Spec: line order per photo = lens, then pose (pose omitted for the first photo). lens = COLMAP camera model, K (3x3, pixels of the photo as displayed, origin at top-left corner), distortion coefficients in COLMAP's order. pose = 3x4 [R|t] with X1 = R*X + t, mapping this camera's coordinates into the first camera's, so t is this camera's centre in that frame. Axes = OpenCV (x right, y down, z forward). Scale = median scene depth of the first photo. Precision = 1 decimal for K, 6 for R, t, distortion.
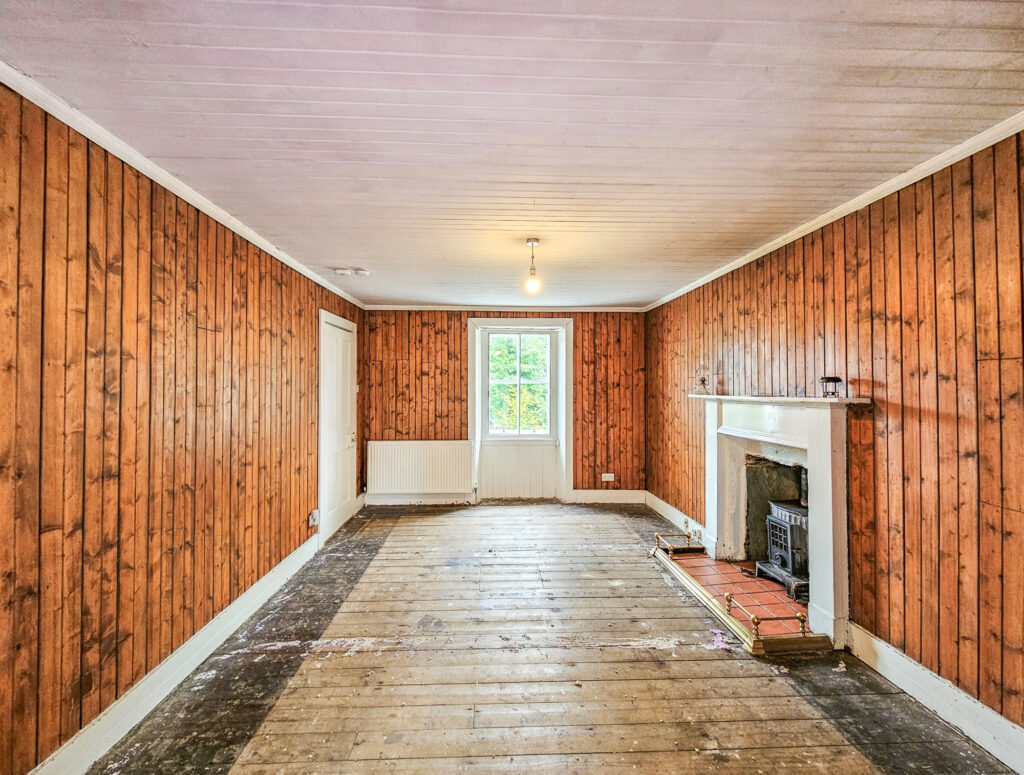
lens RADIAL K [[415.5, 0, 503.4], [0, 415.5, 382.3], [0, 0, 1]] dist [0.001437, 0.000019]
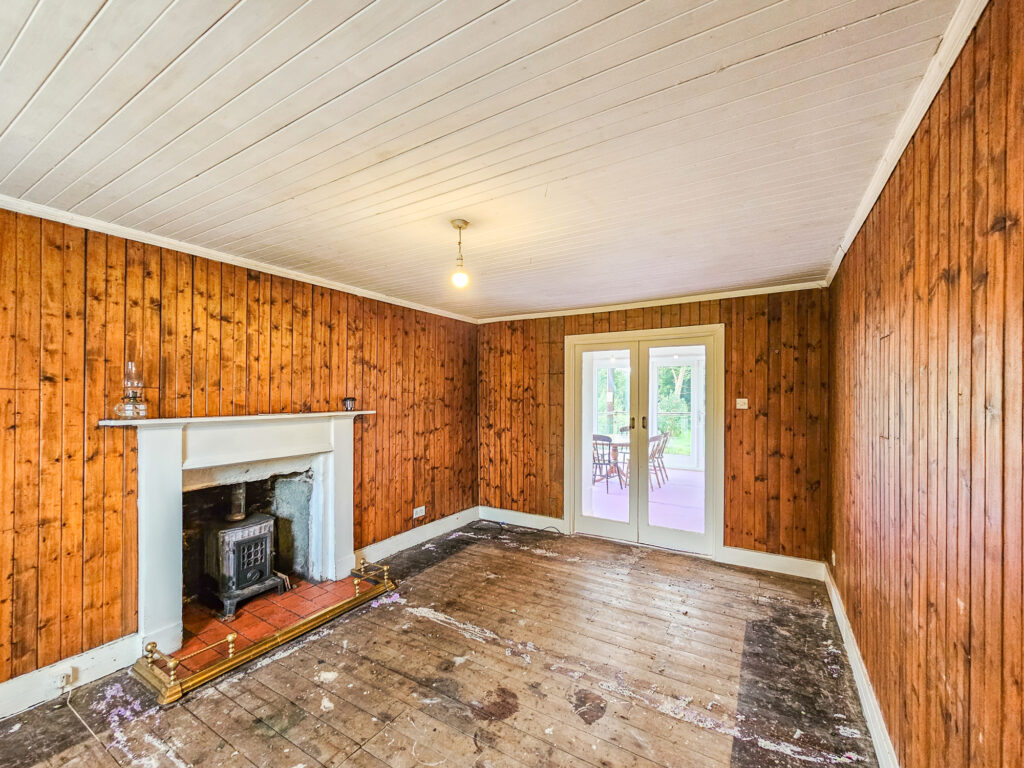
lens RADIAL K [[430.8, 0, 513.3], [0, 430.8, 394.2], [0, 0, 1]] dist [0.003106, -0.000956]
pose [[-0.827224, 0.002323, 0.561867, -0.565943], [-0.007678, 0.999851, -0.015437, -0.004430], [-0.561820, -0.017083, -0.827083, 1.931975]]
